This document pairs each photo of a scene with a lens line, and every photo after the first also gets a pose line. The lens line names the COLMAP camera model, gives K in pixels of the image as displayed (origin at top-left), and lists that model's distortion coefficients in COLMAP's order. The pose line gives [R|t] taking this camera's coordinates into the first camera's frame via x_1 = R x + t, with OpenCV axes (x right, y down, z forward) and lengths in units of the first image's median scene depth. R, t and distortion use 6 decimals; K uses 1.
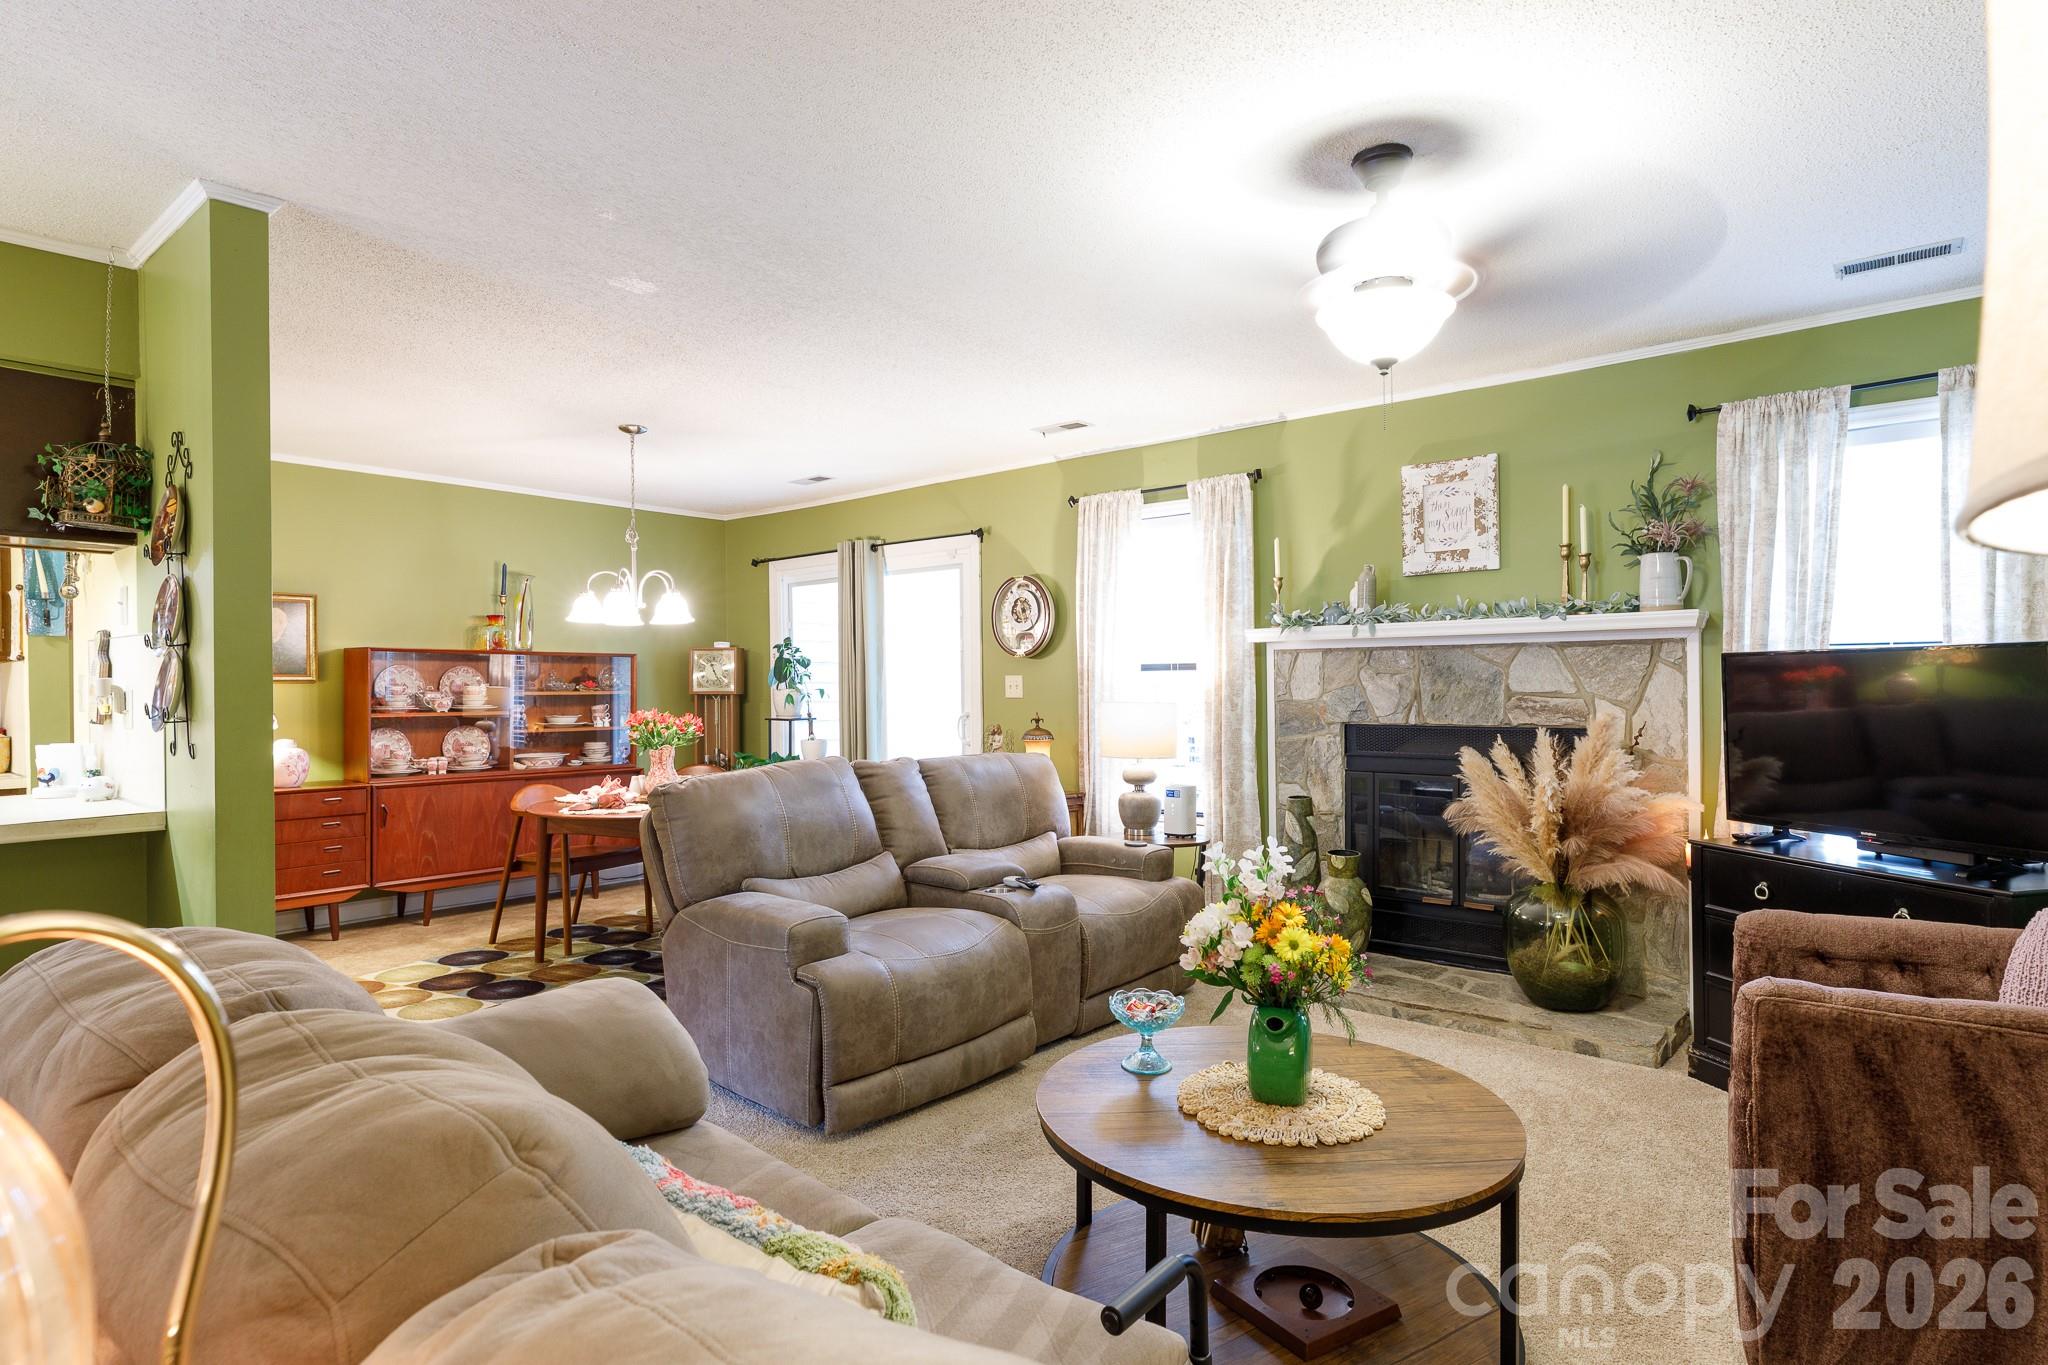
lens RADIAL K [[1046.6, 0, 1031.8], [0, 1046.6, 688.1], [0, 0, 1]] dist [-0.001271, 0.002397]
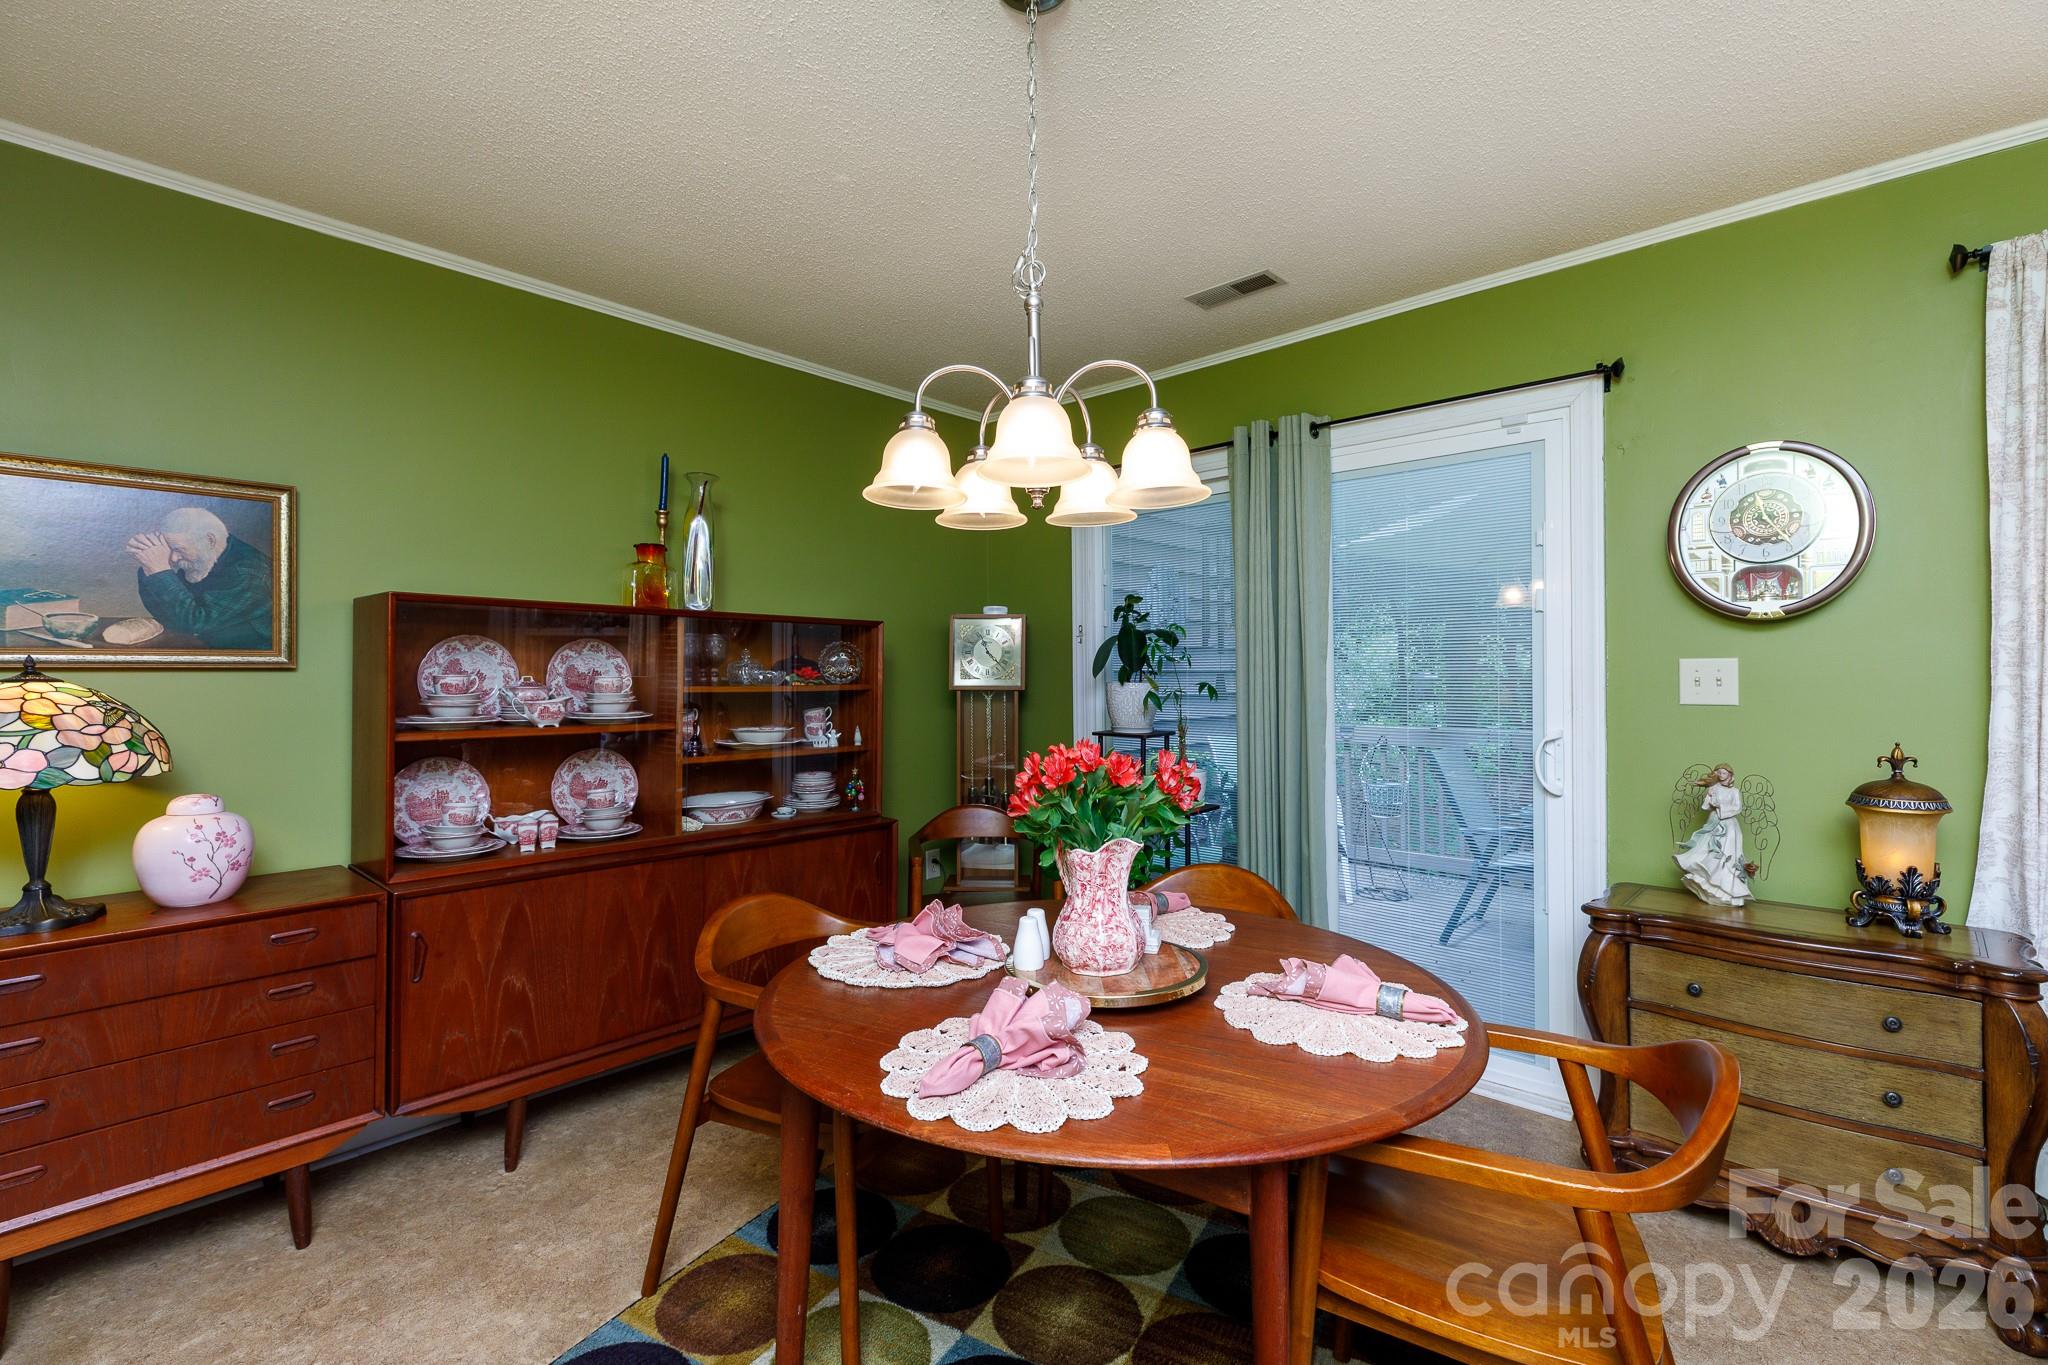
lens RADIAL K [[917.9, 0, 1035.8], [0, 917.9, 663.9], [0, 0, 1]] dist [0.002669, -0.000333]
pose [[0.999059, 0.004839, -0.043104, -0.309943], [-0.005424, 0.999895, -0.013461, -0.002345], [0.043035, 0.013682, 0.998980, 0.567269]]
